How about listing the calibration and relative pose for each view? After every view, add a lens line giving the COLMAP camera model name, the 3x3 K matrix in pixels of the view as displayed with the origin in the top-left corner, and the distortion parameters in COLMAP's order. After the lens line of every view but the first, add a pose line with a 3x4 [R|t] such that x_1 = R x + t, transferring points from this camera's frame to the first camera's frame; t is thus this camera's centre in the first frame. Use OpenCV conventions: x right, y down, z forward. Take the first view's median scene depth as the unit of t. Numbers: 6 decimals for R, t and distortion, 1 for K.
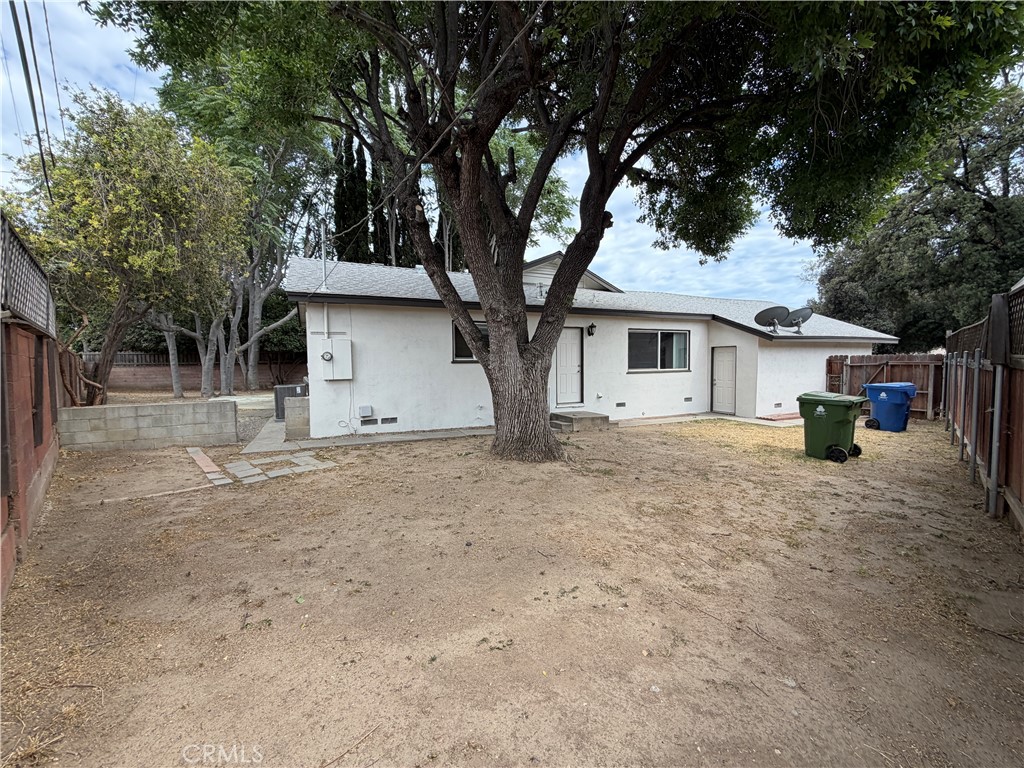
lens RADIAL K [[407.9, 0, 509.6], [0, 407.9, 384.6], [0, 0, 1]] dist [-0.000155, -0.000037]
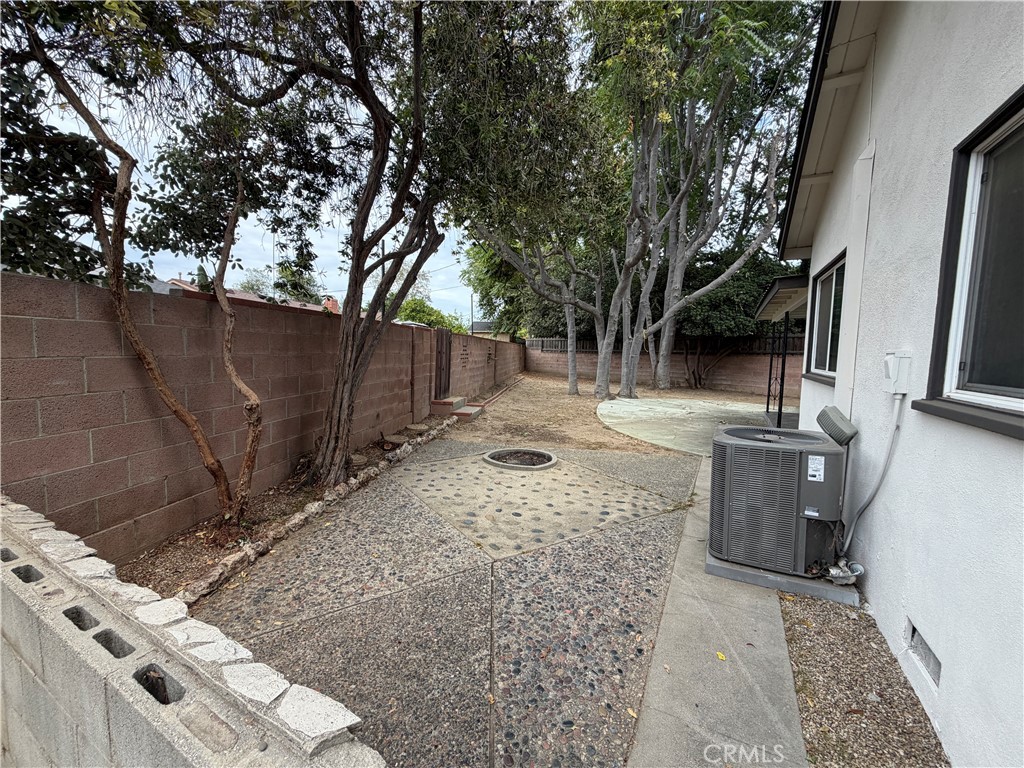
lens RADIAL K [[407.9, 0, 509.6], [0, 407.9, 384.6], [0, 0, 1]] dist [-0.000155, -0.000037]
pose [[0.599977, 0.089387, -0.795008, -0.232697], [-0.073047, 0.995708, 0.056826, -0.017419], [0.796675, 0.023978, 0.603932, 0.373998]]
